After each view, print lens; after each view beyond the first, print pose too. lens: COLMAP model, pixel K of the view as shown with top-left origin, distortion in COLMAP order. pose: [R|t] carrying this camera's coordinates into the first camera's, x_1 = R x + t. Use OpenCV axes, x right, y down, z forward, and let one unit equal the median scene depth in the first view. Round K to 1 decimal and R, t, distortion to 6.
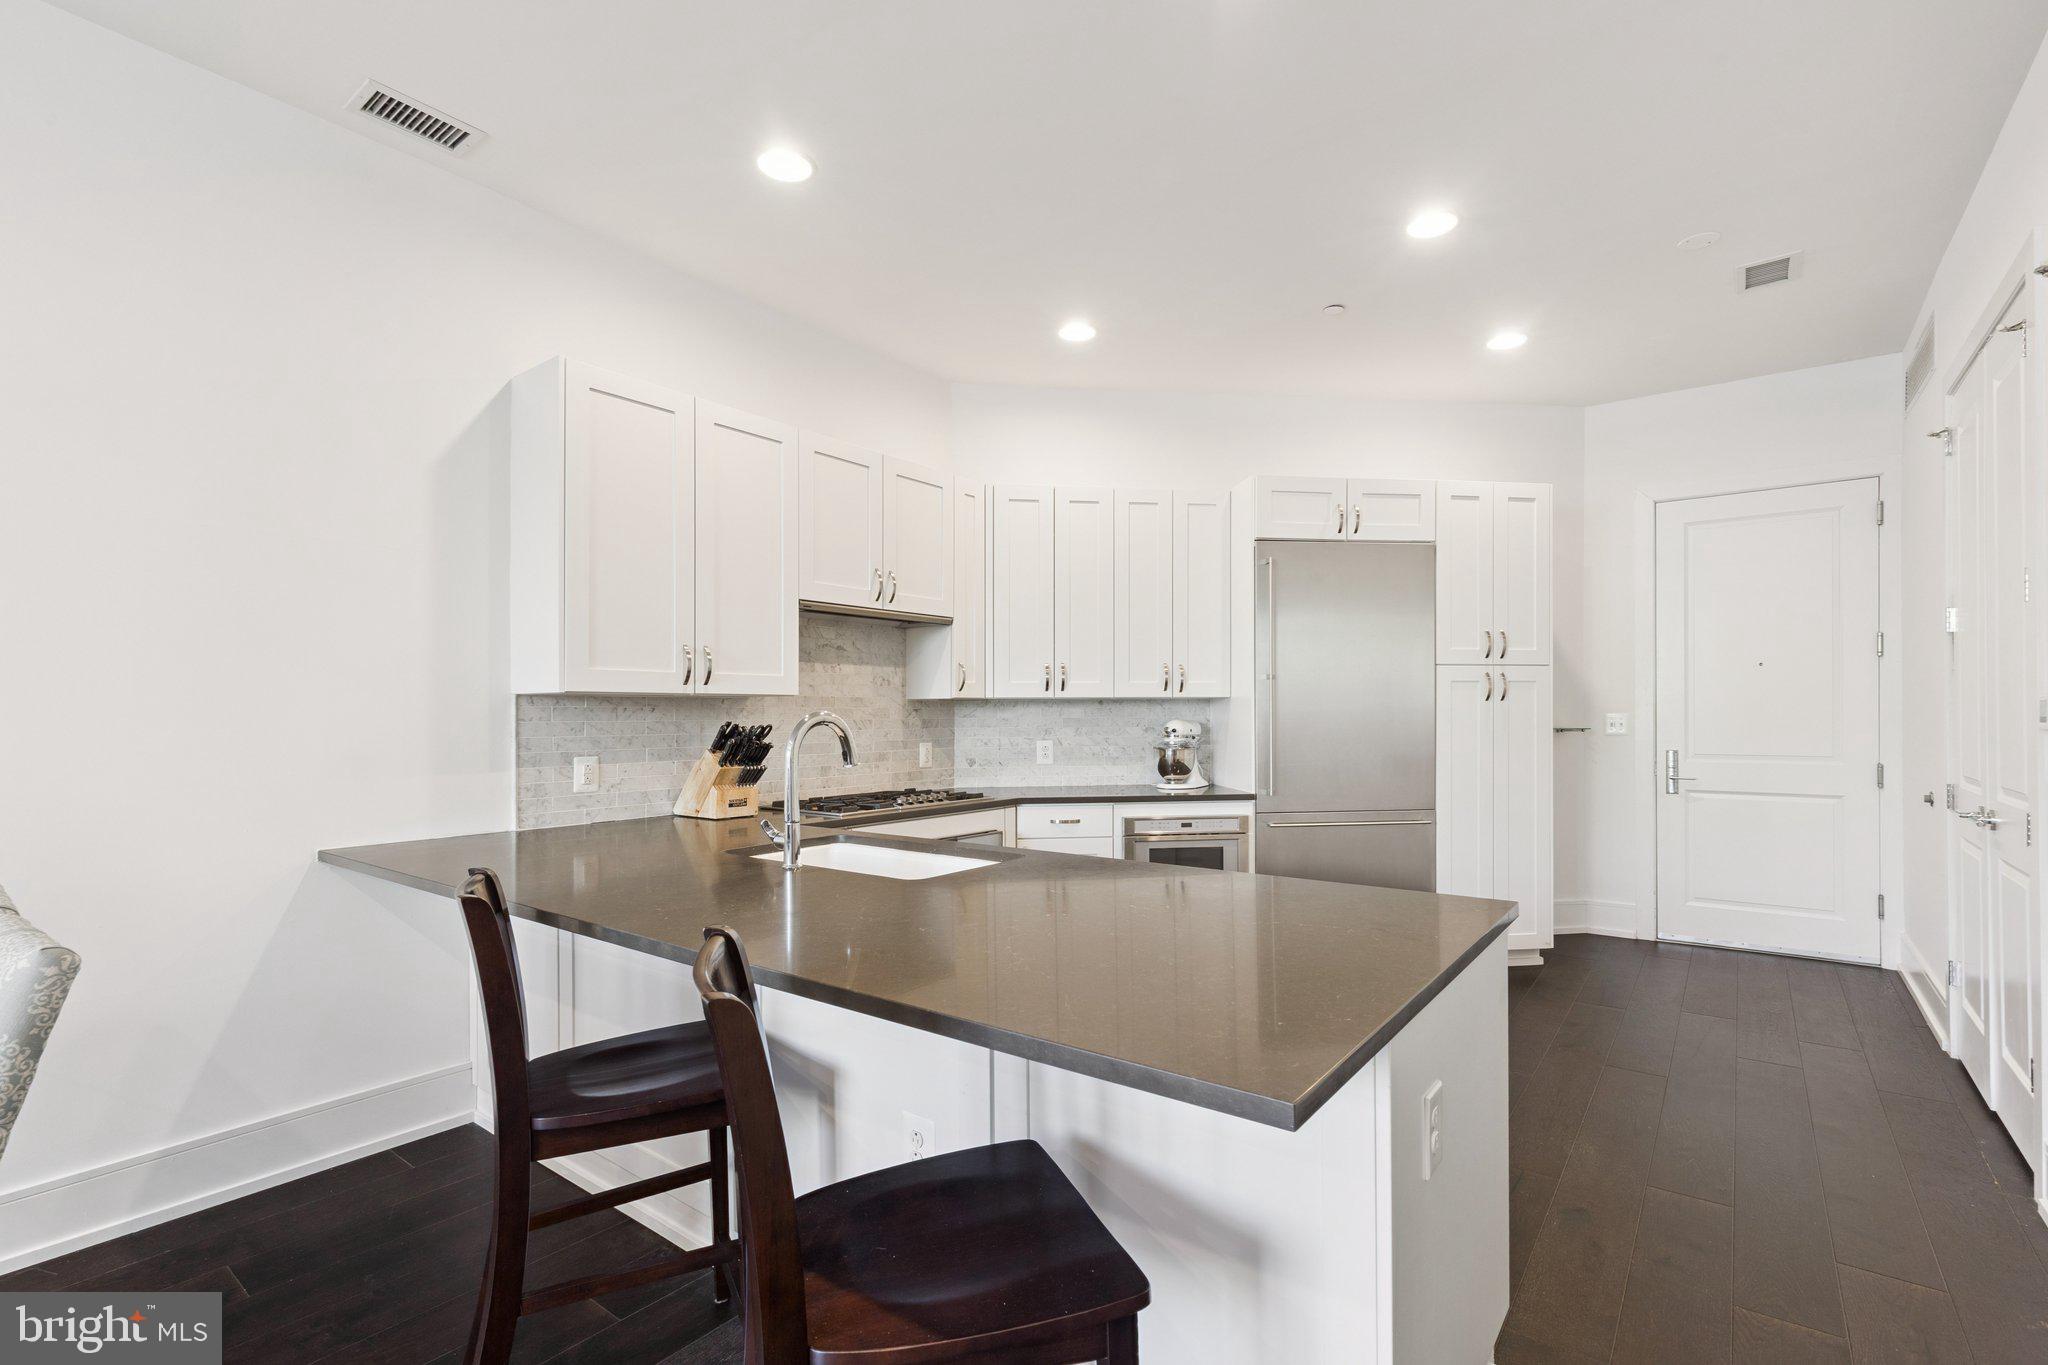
lens RADIAL K [[923.3, 0, 1029.0], [0, 923.3, 708.8], [0, 0, 1]] dist [-0.000024, -0.000225]
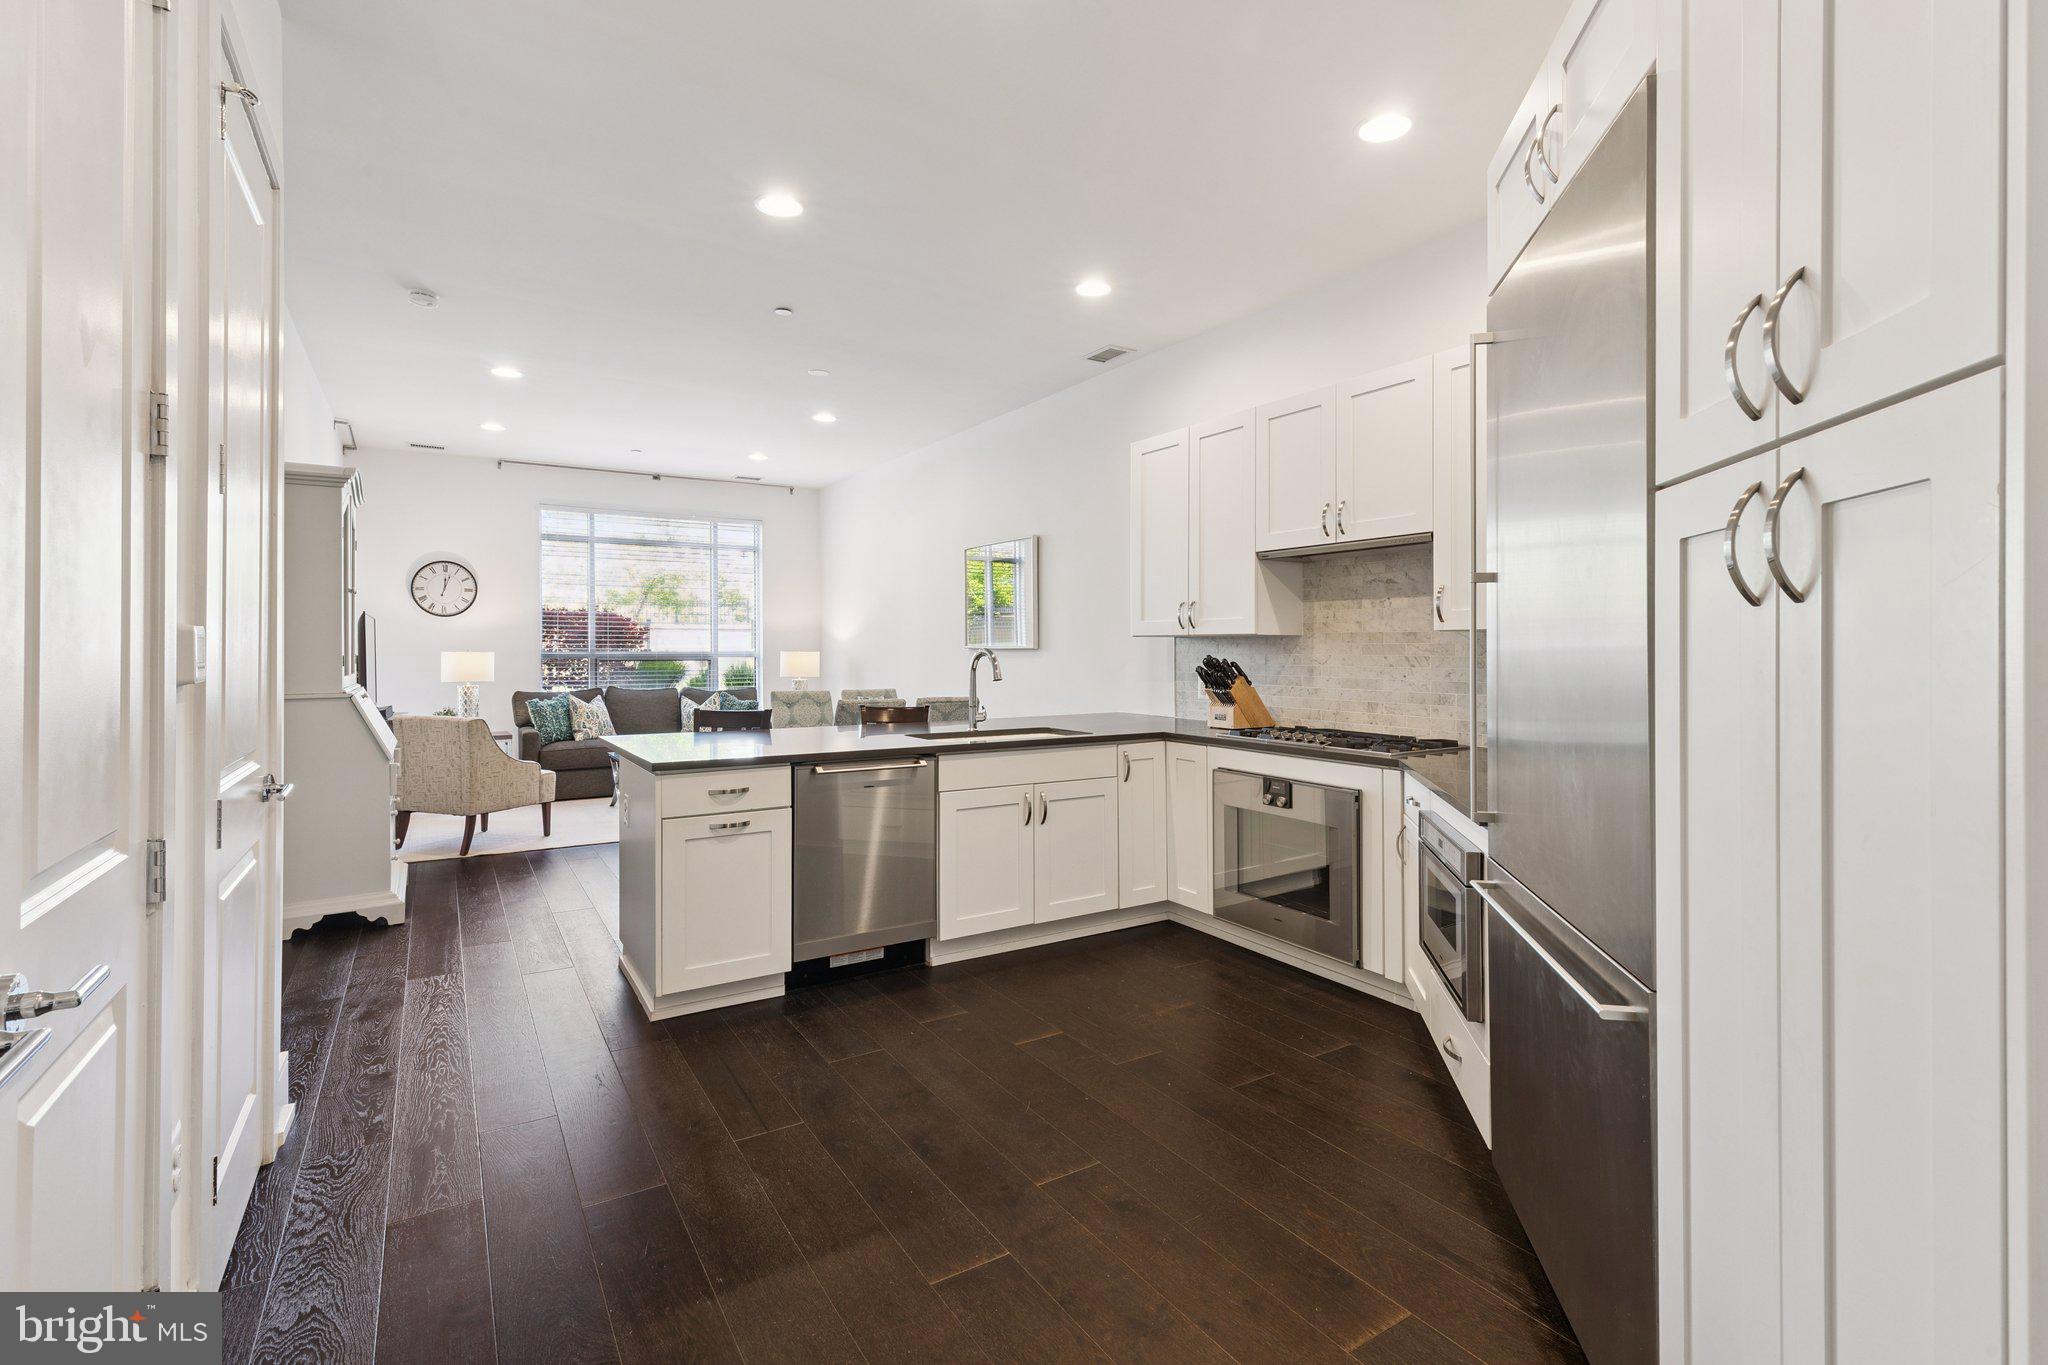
lens RADIAL K [[927.2, 0, 1035.7], [0, 927.2, 660.2], [0, 0, 1]] dist [0.001623, 0.000162]
pose [[-0.336817, 0.016486, -0.941426, 0.771929], [0.005353, 0.999864, 0.015594, -0.000831], [0.941555, 0.000213, -0.336859, 0.913539]]
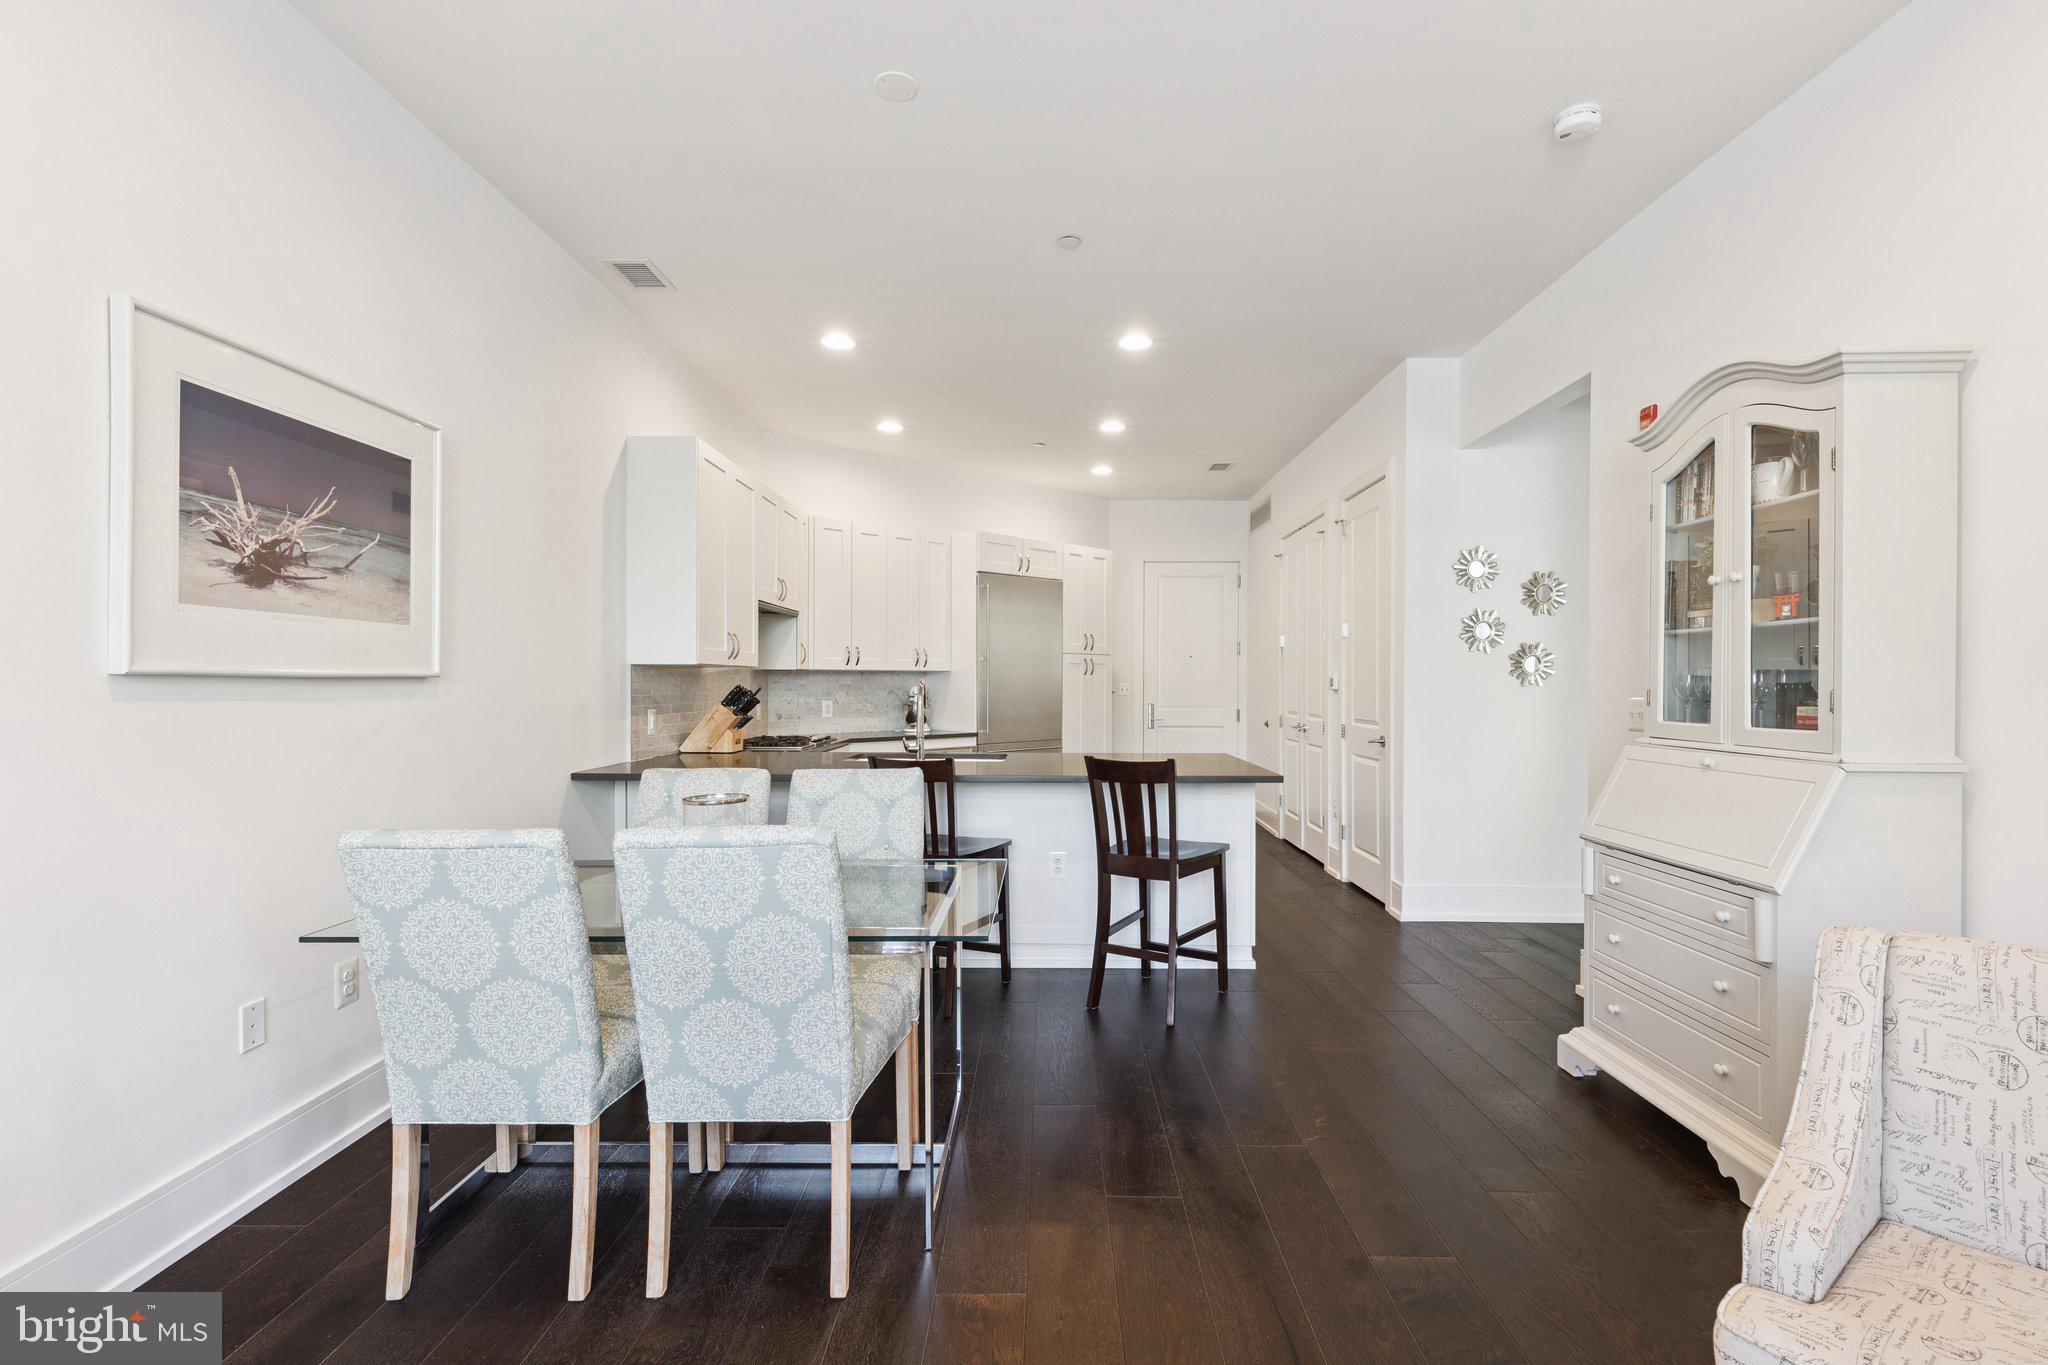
lens RADIAL K [[942.1, 0, 1029.3], [0, 942.1, 688.6], [0, 0, 1]] dist [0.001176, -0.000284]
pose [[0.803855, 0.000874, 0.594825, -0.627900], [-0.006514, 0.999952, 0.007334, 0.004642], [-0.594790, -0.009770, 0.803822, -0.342063]]
